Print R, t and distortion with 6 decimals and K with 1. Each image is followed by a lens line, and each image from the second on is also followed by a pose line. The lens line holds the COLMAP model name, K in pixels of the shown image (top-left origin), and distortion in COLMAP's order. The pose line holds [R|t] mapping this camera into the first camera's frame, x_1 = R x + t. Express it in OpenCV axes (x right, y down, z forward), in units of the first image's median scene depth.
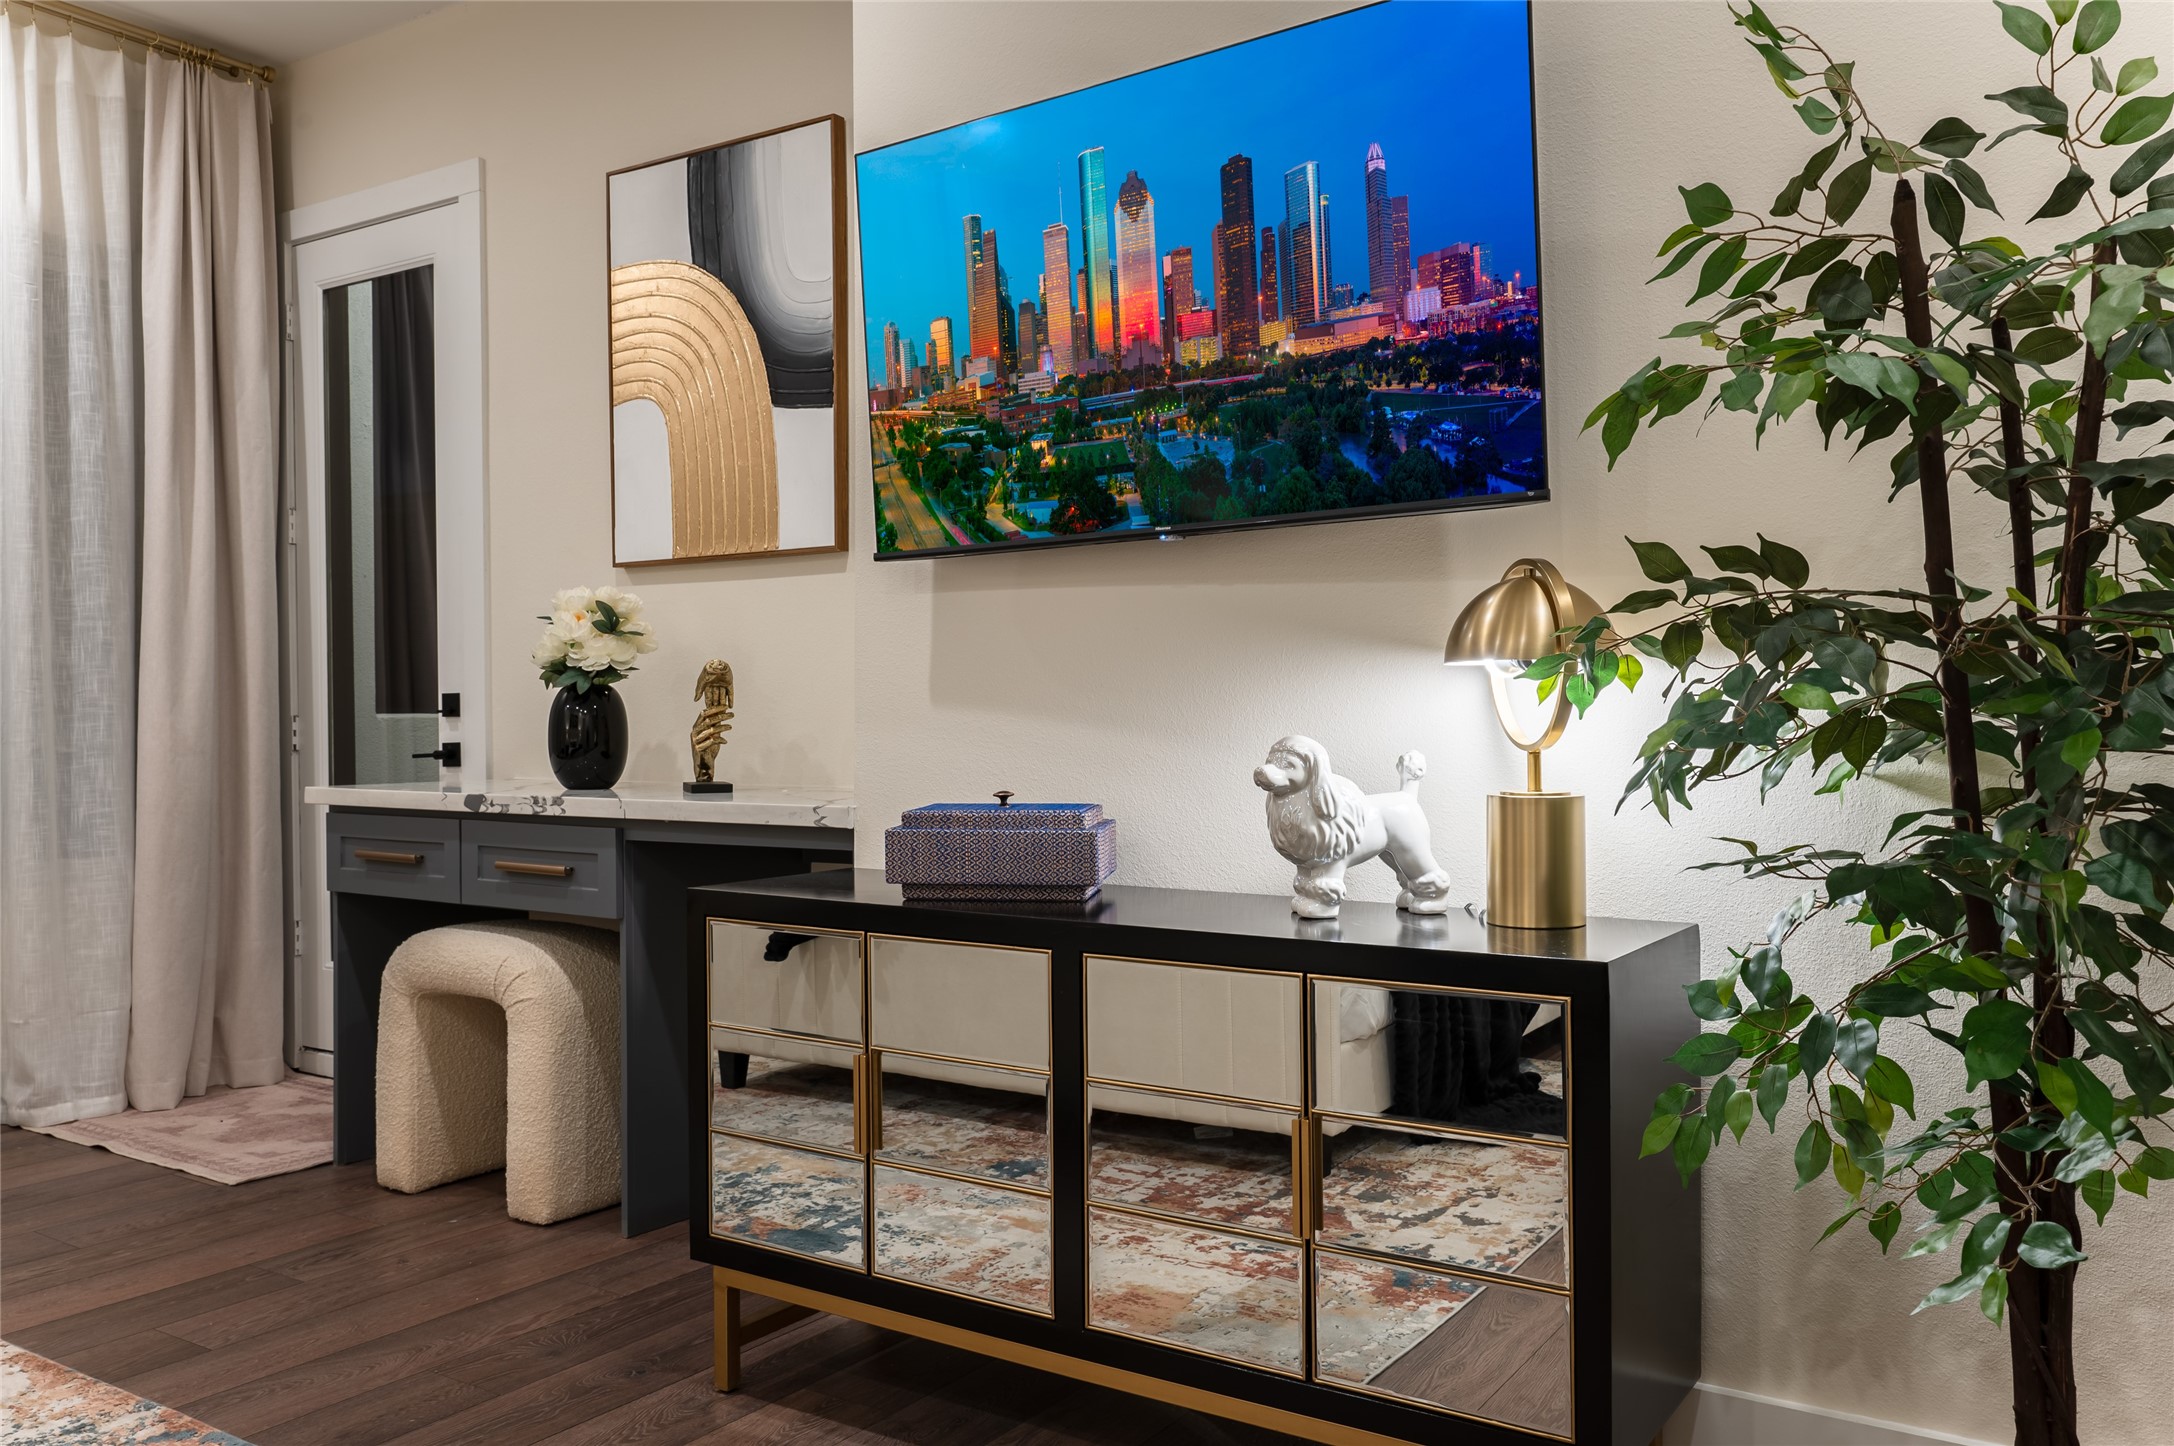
lens RADIAL K [[1710.3, 0, 1088.7], [0, 1710.3, 715.0], [0, 0, 1]] dist [-0.017136, -0.003374]
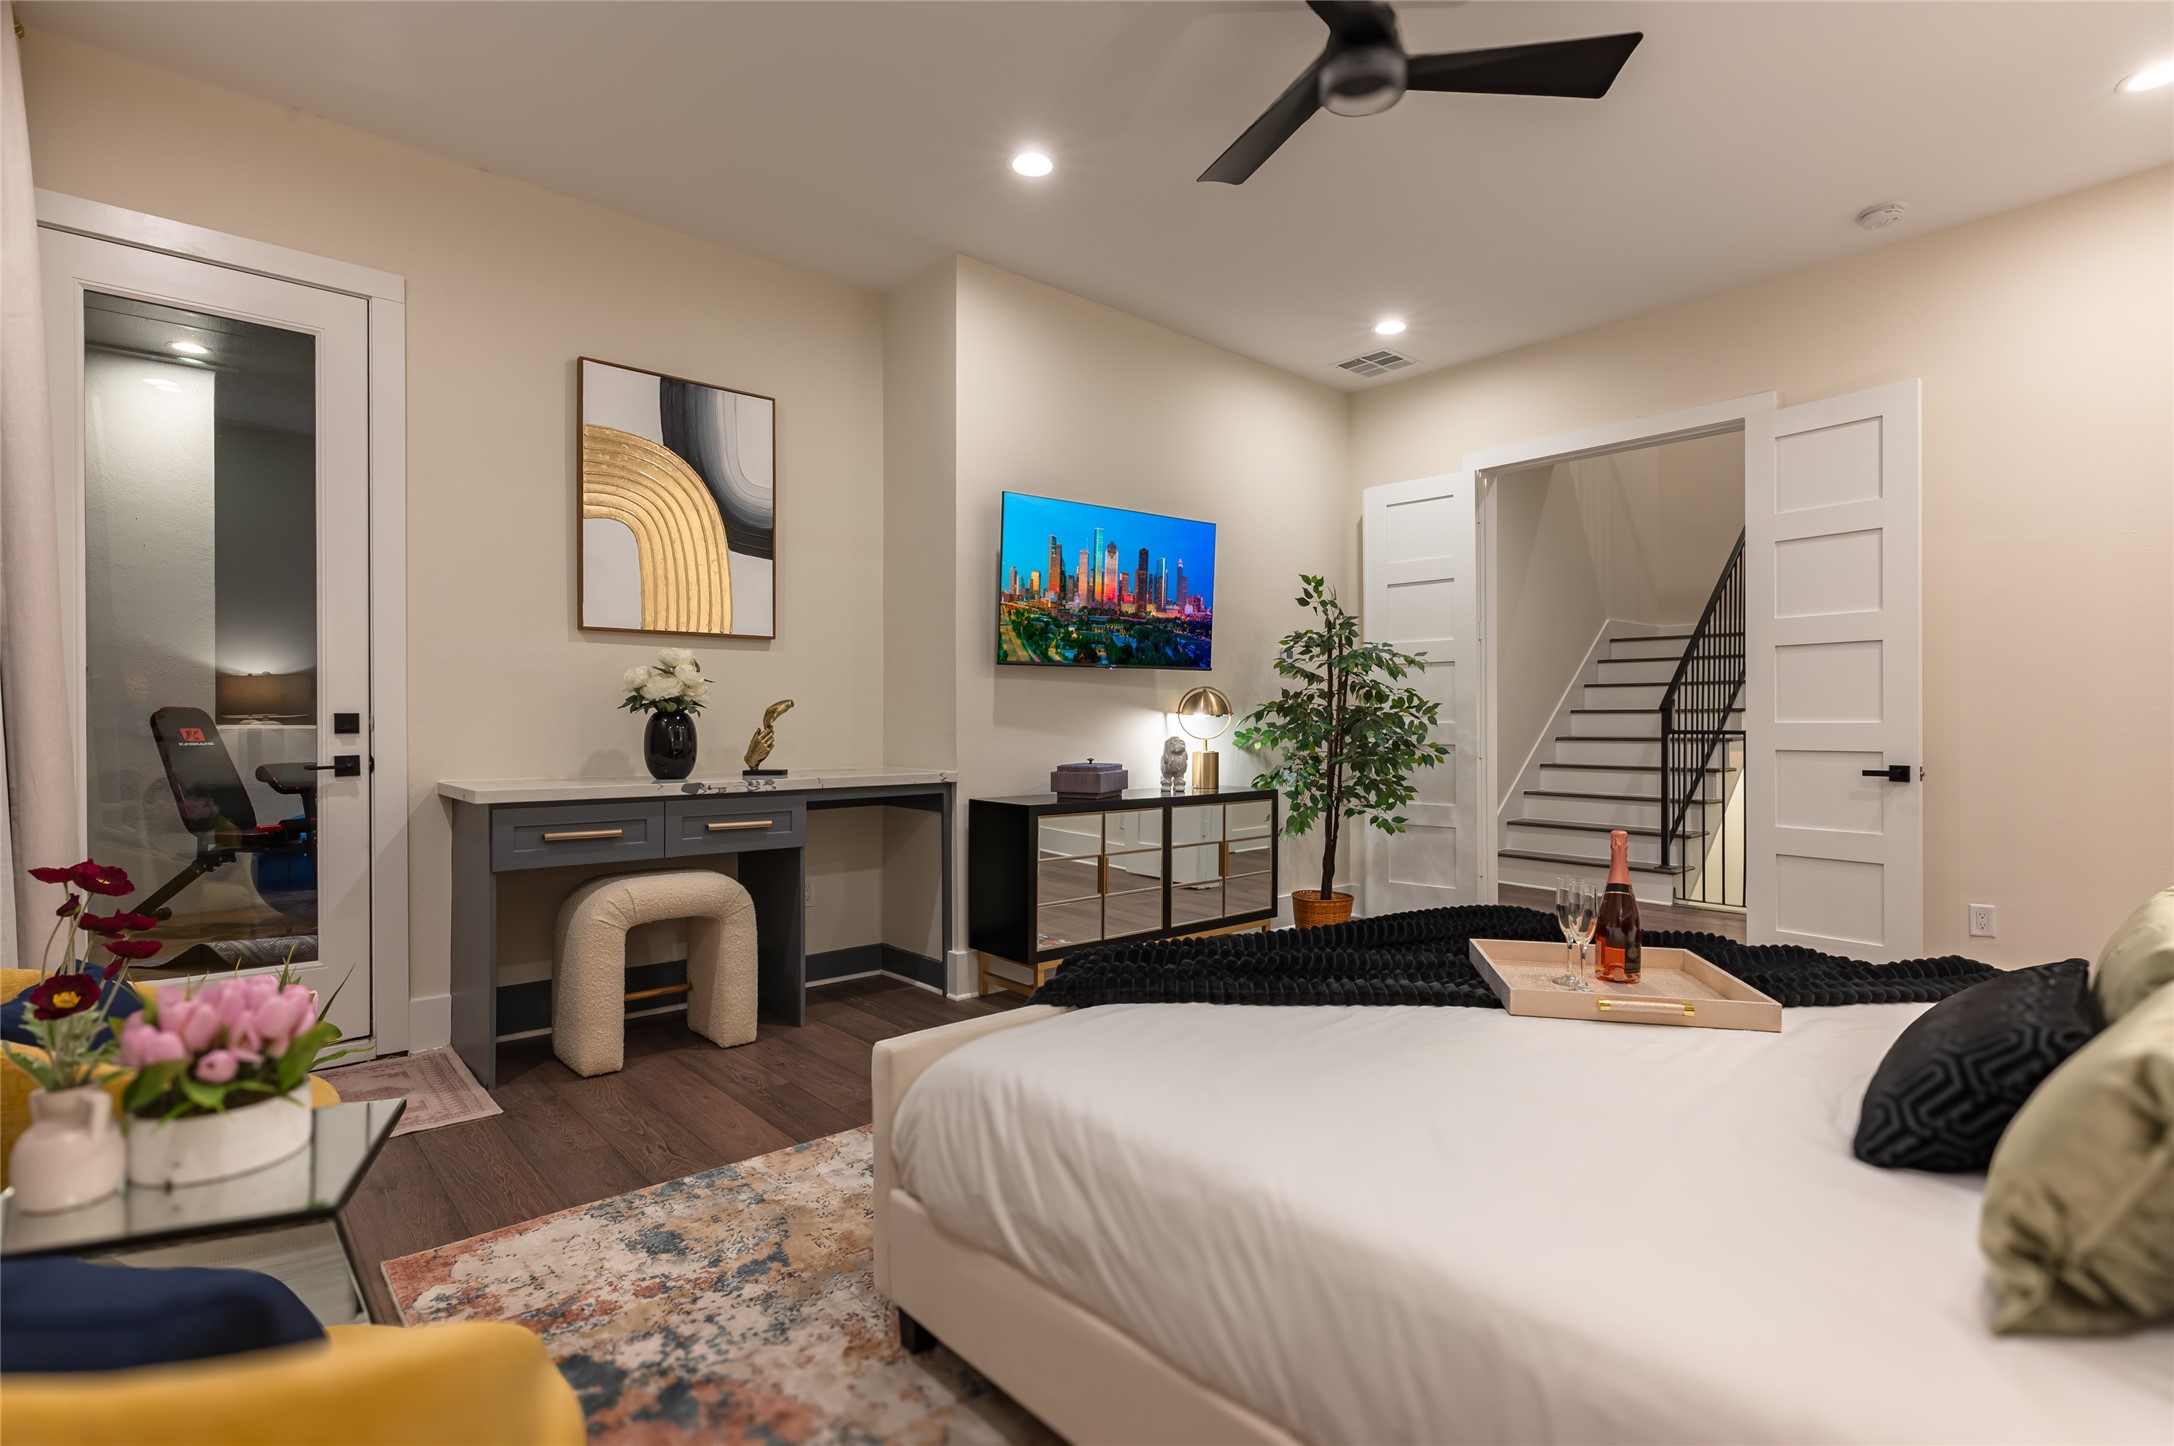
lens RADIAL K [[1038.0, 0, 1089.5], [0, 1038.0, 725.4], [0, 0, 1]] dist [-0.000303, 0.000252]
pose [[0.266224, -0.000885, 0.963911, -1.618655], [-0.001046, 0.999999, 0.001207, -0.010112], [-0.963911, -0.001330, 0.266223, 0.555846]]
